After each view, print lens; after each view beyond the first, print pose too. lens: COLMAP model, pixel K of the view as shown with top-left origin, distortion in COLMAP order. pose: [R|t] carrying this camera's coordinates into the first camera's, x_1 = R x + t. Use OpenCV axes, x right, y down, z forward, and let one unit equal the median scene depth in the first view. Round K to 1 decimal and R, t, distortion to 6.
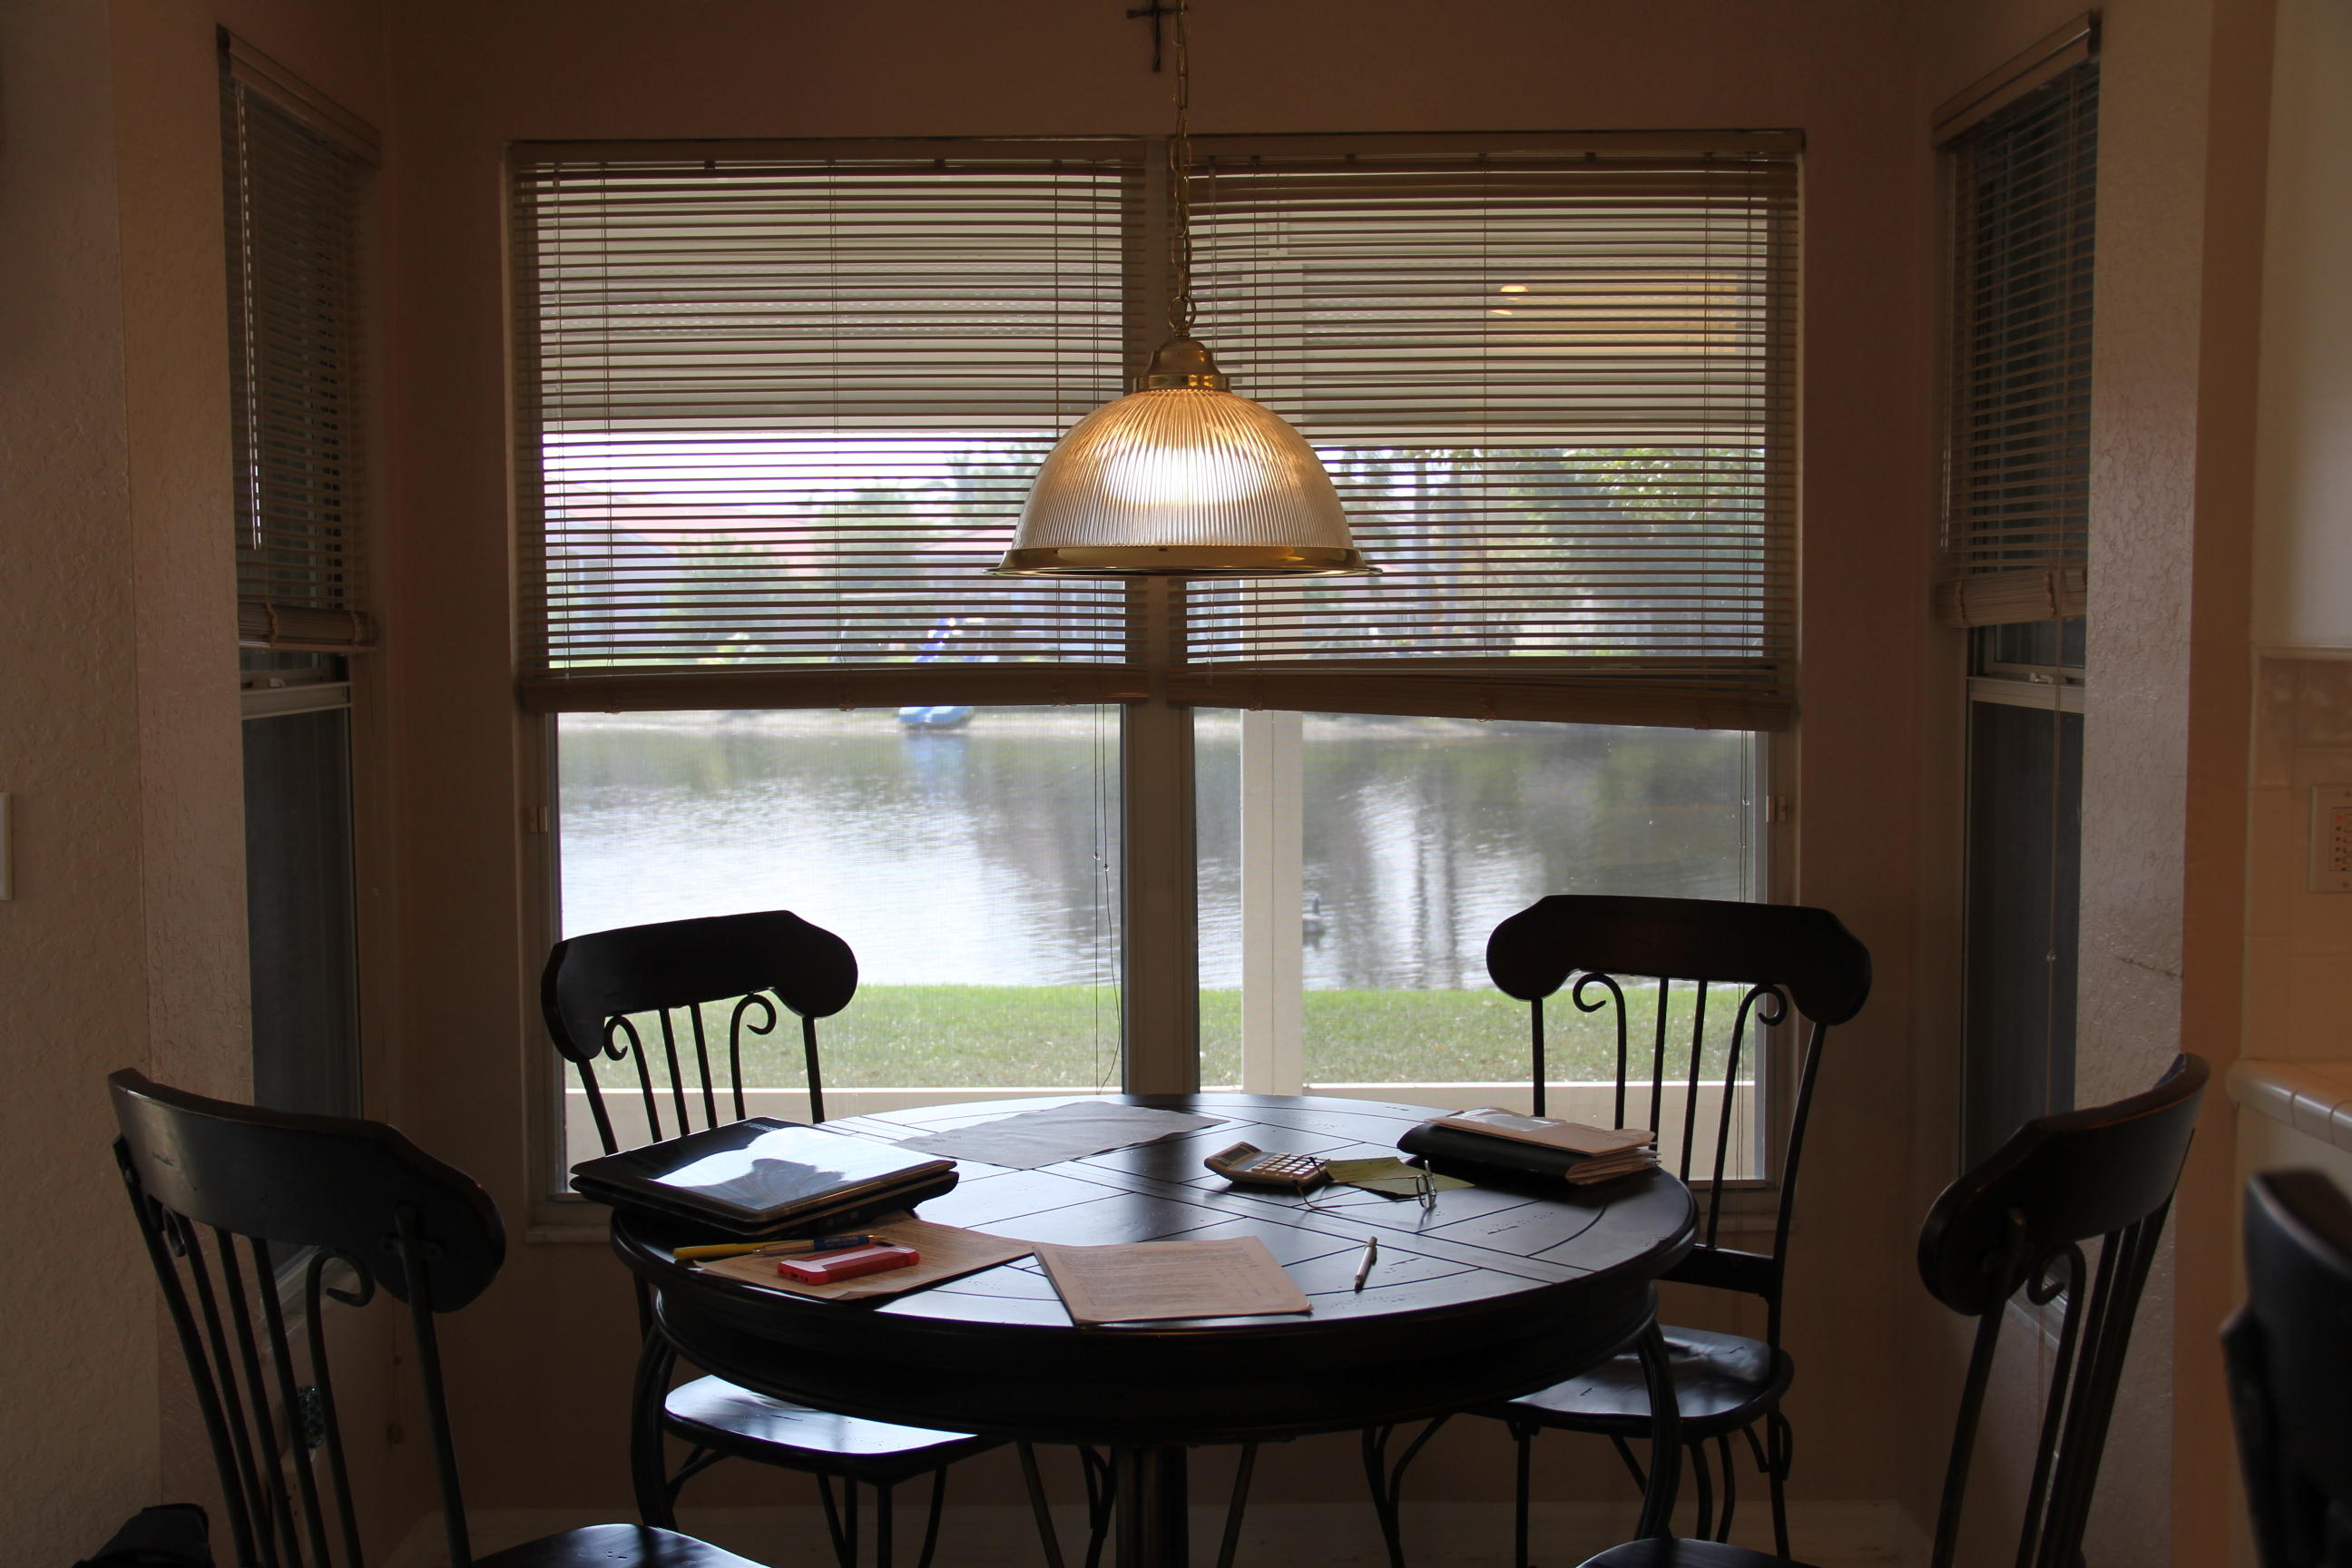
lens RADIAL K [[2702.4, 0, 1176.0], [0, 2702.4, 784.0], [0, 0, 1]] dist [0.234339, 0.003024]
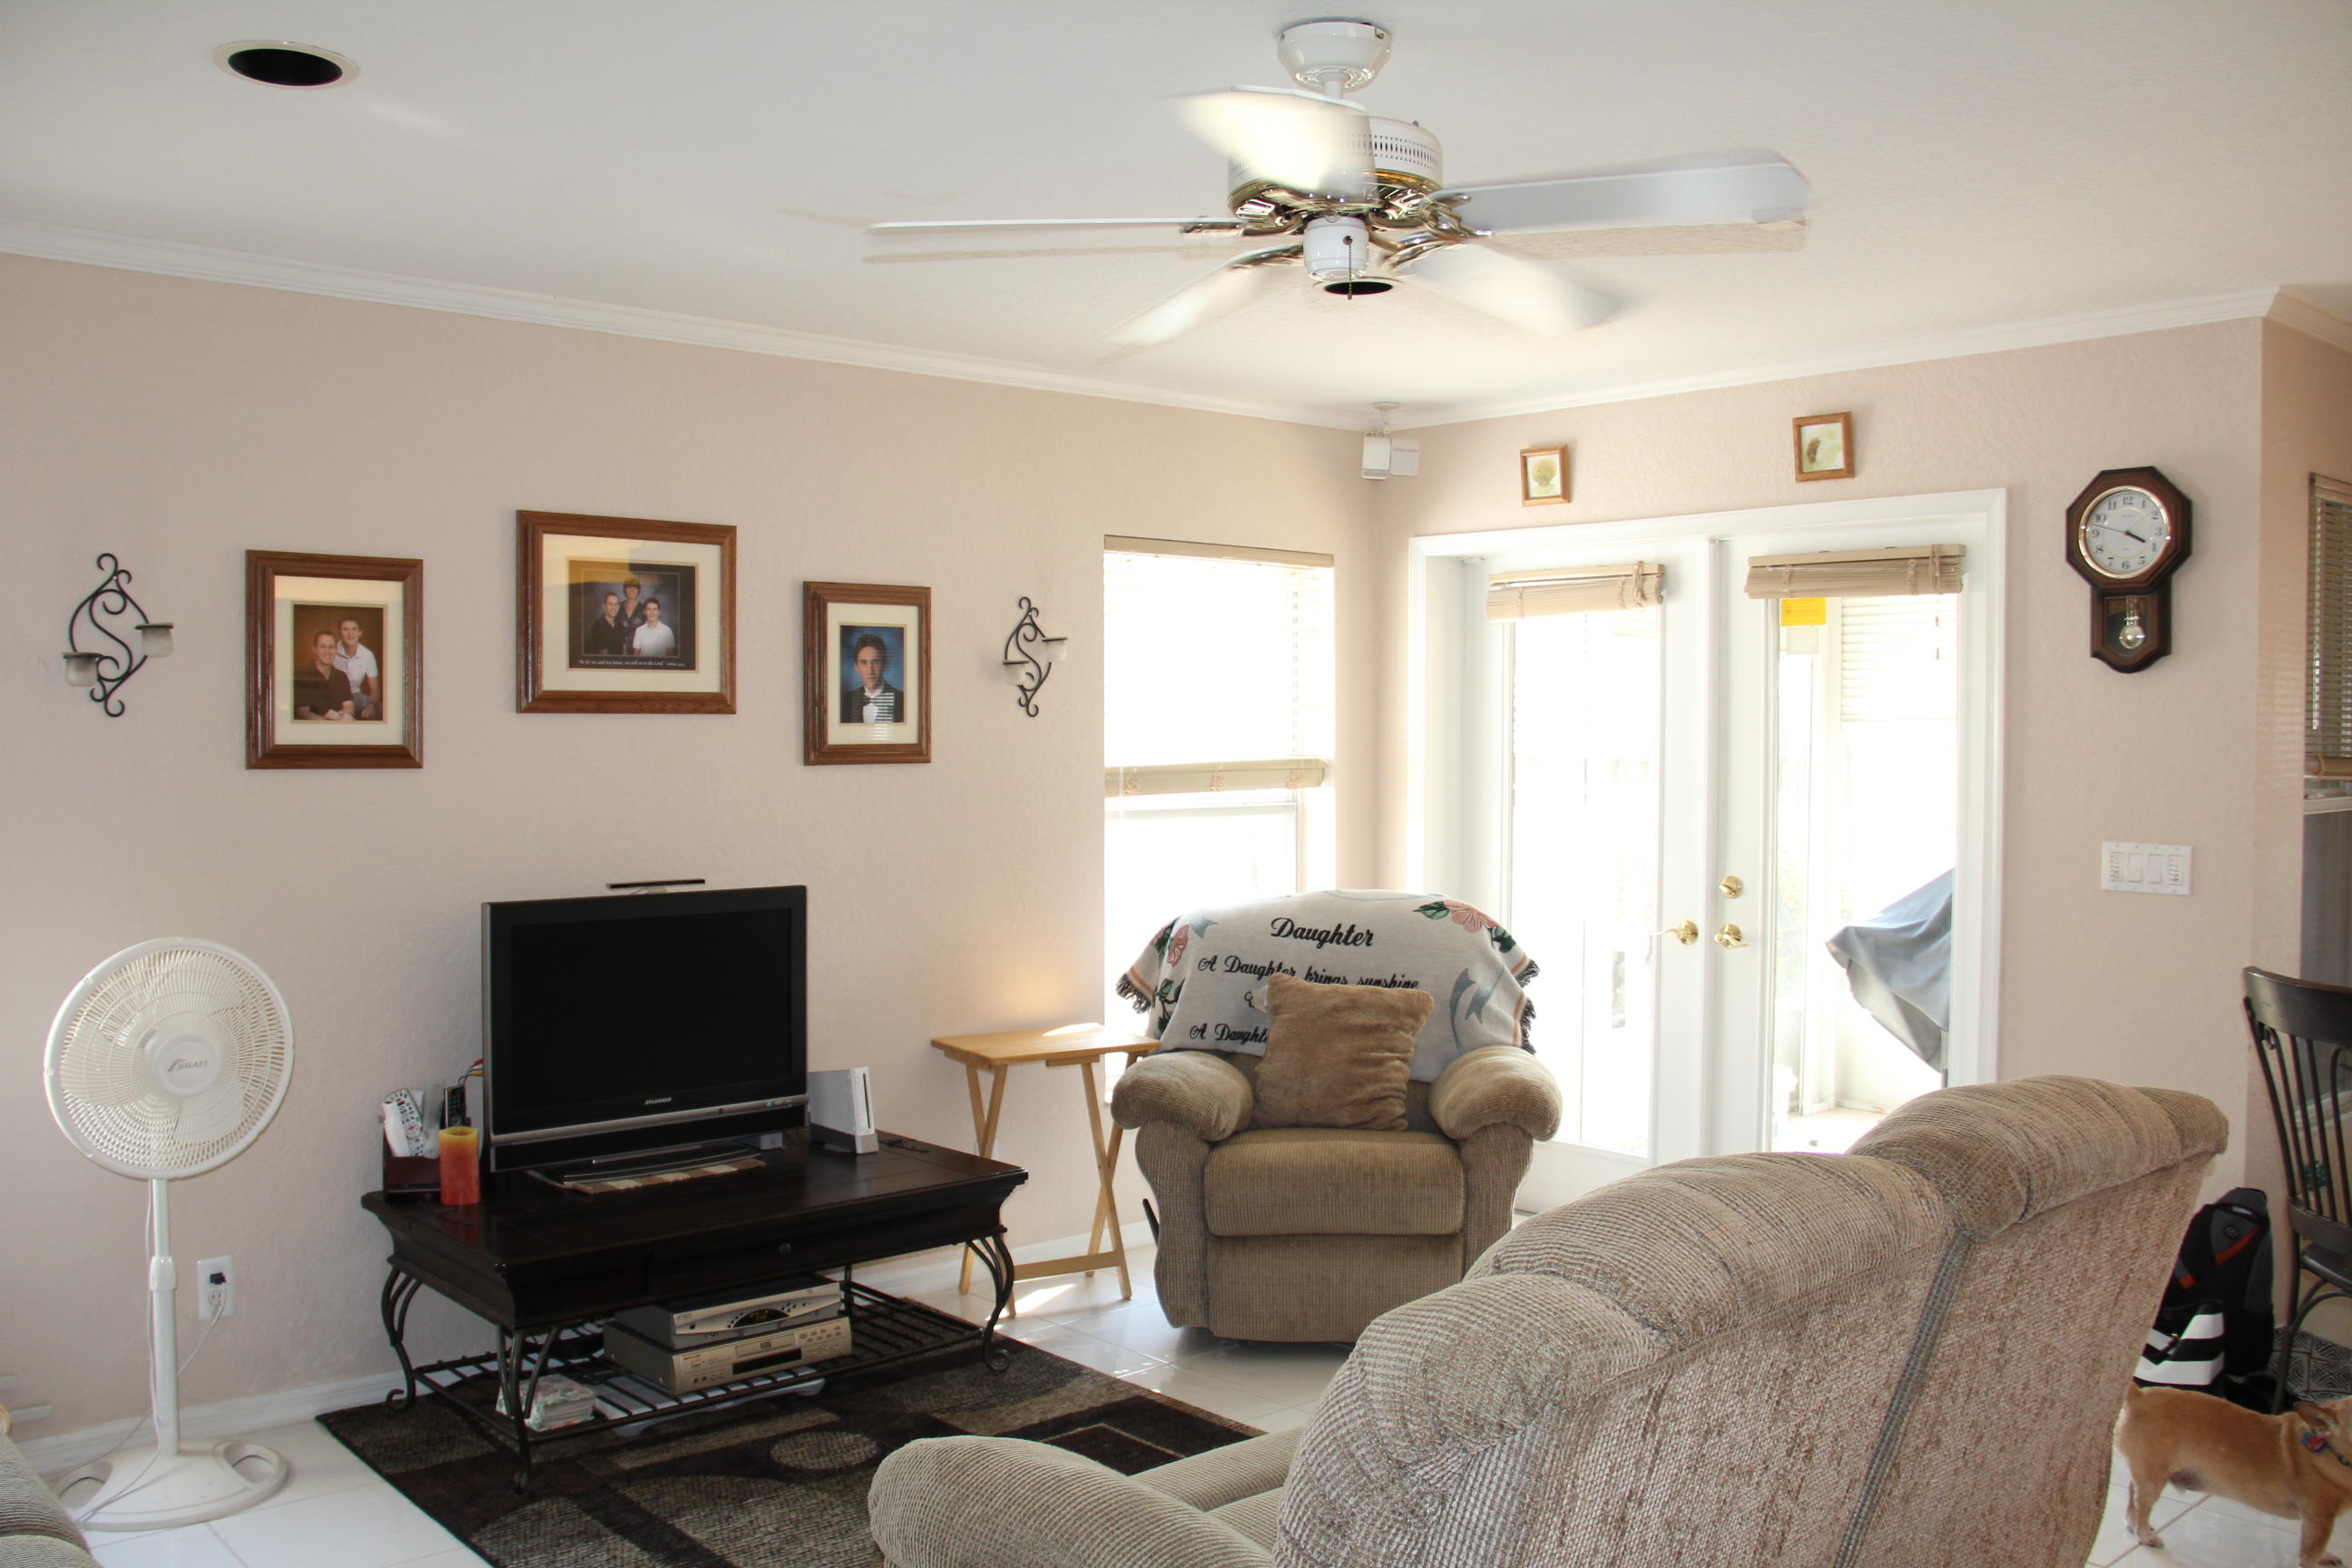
lens RADIAL K [[2014.2, 0, 1176.0], [0, 2014.2, 784.0], [0, 0, 1]] dist [-0.077857, -0.002547]
pose [[0.670794, 0.022653, -0.741298, 0.171746], [-0.055068, 0.998296, -0.019325, 0.028783], [0.739596, 0.053785, 0.670898, -0.569436]]
